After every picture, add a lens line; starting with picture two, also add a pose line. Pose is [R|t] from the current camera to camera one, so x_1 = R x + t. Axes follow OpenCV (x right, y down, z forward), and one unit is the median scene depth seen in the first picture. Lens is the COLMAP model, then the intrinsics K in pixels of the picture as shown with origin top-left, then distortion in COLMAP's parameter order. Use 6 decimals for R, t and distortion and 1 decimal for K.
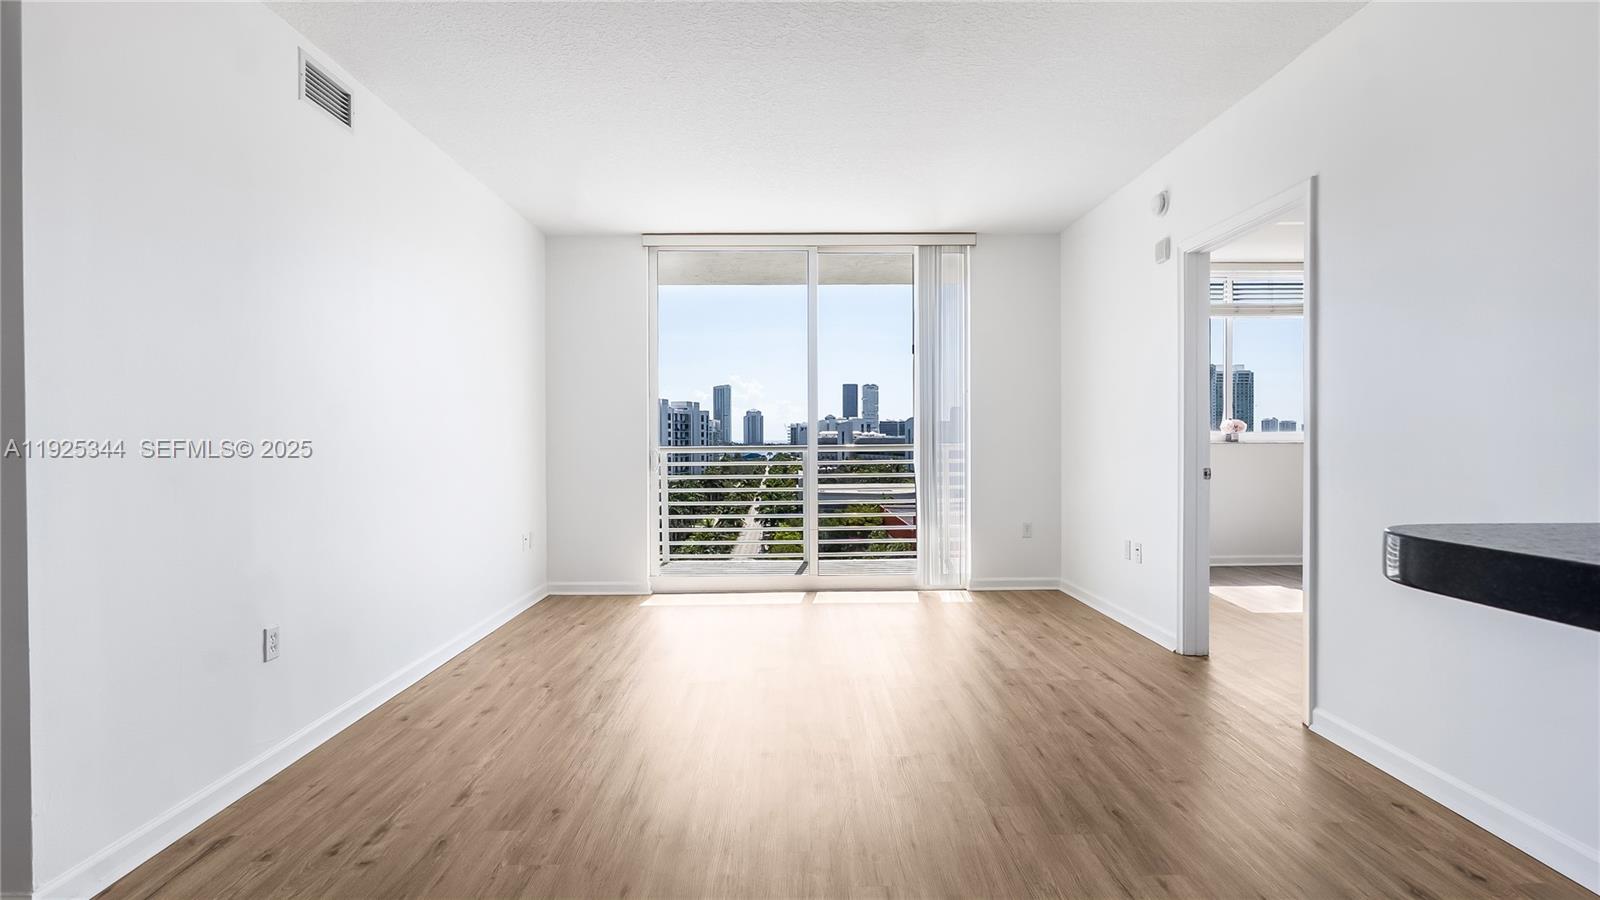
lens RADIAL K [[738.8, 0, 809.4], [0, 738.8, 445.9], [0, 0, 1]] dist [-0.011658, 0.002555]
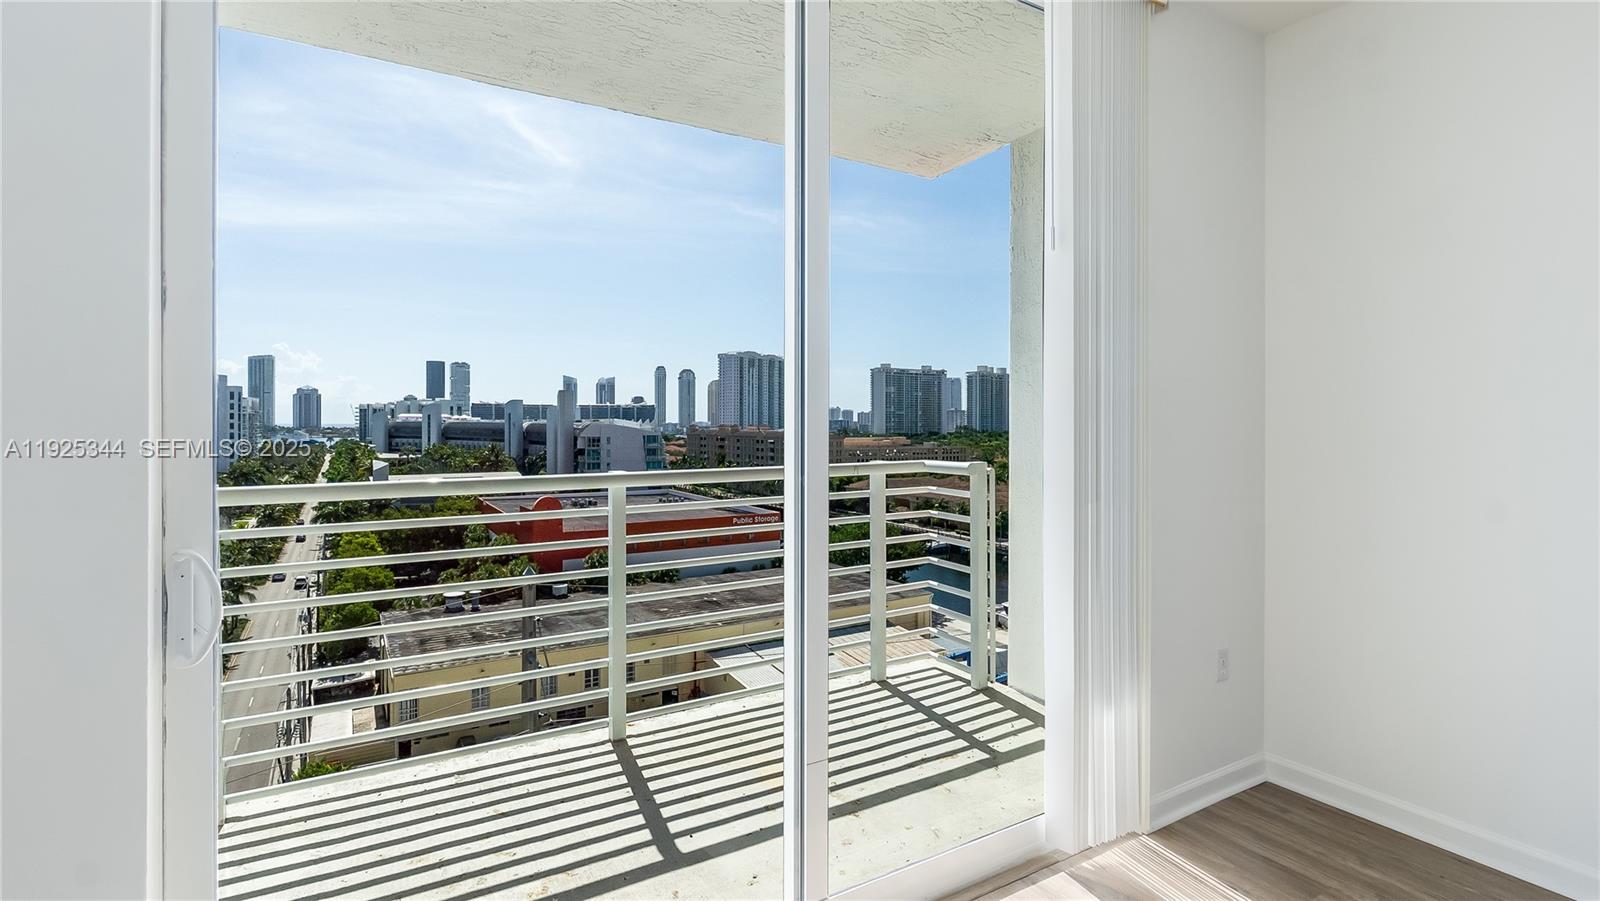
lens RADIAL K [[738.8, 0, 799.3], [0, 738.8, 423.6], [0, 0, 1]] dist [-0.011658, 0.002555]
pose [[0.869834, 0.006014, 0.493309, -0.223745], [-0.001465, 0.999953, -0.009608, -0.042033], [-0.493343, 0.007635, 0.869801, 1.042981]]
